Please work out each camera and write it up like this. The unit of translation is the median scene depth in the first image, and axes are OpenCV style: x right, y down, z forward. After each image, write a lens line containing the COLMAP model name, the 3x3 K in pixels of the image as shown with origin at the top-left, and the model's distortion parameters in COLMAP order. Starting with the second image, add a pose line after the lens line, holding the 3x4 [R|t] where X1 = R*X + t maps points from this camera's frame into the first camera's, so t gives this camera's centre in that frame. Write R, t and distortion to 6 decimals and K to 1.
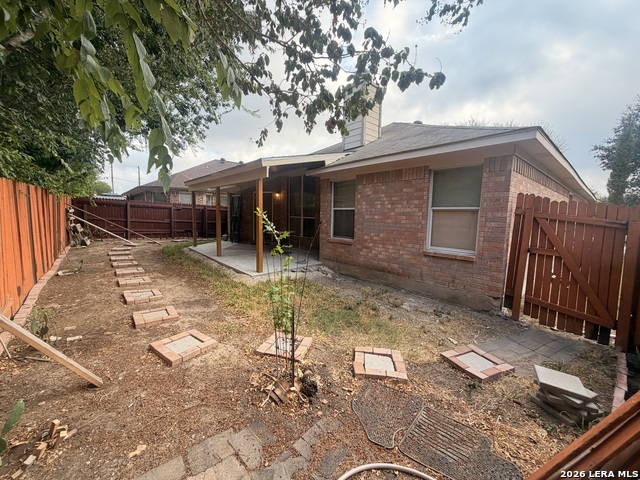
lens RADIAL K [[252.9, 0, 318.1], [0, 252.9, 239.1], [0, 0, 1]] dist [0.000072, 0.000119]
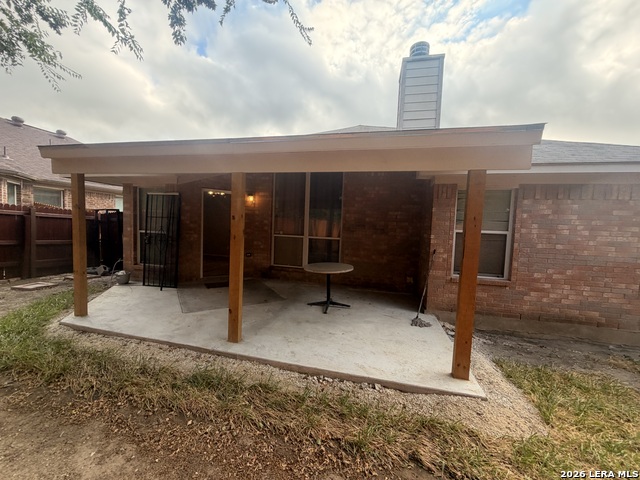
lens RADIAL K [[252.9, 0, 316.3], [0, 252.9, 239.3], [0, 0, 1]] dist [0.000072, 0.000119]
pose [[0.809715, -0.019591, 0.586496, -0.749793], [0.035881, 0.999225, -0.016159, -0.123515], [-0.585726, 0.034128, 0.809791, 0.839370]]
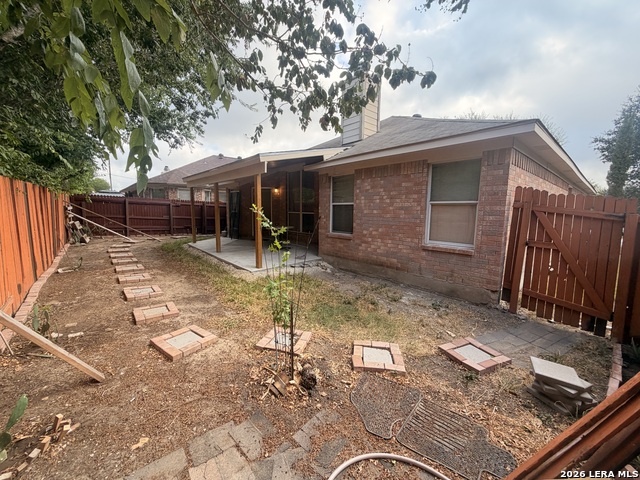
lens RADIAL K [[252.9, 0, 318.3], [0, 252.9, 239.0], [0, 0, 1]] dist [0.000072, 0.000119]
pose [[0.999956, -0.009155, 0.001878, 0.002795], [0.009118, 0.999780, 0.018880, -0.000424], [-0.002051, -0.018862, 0.999820, -0.001931]]
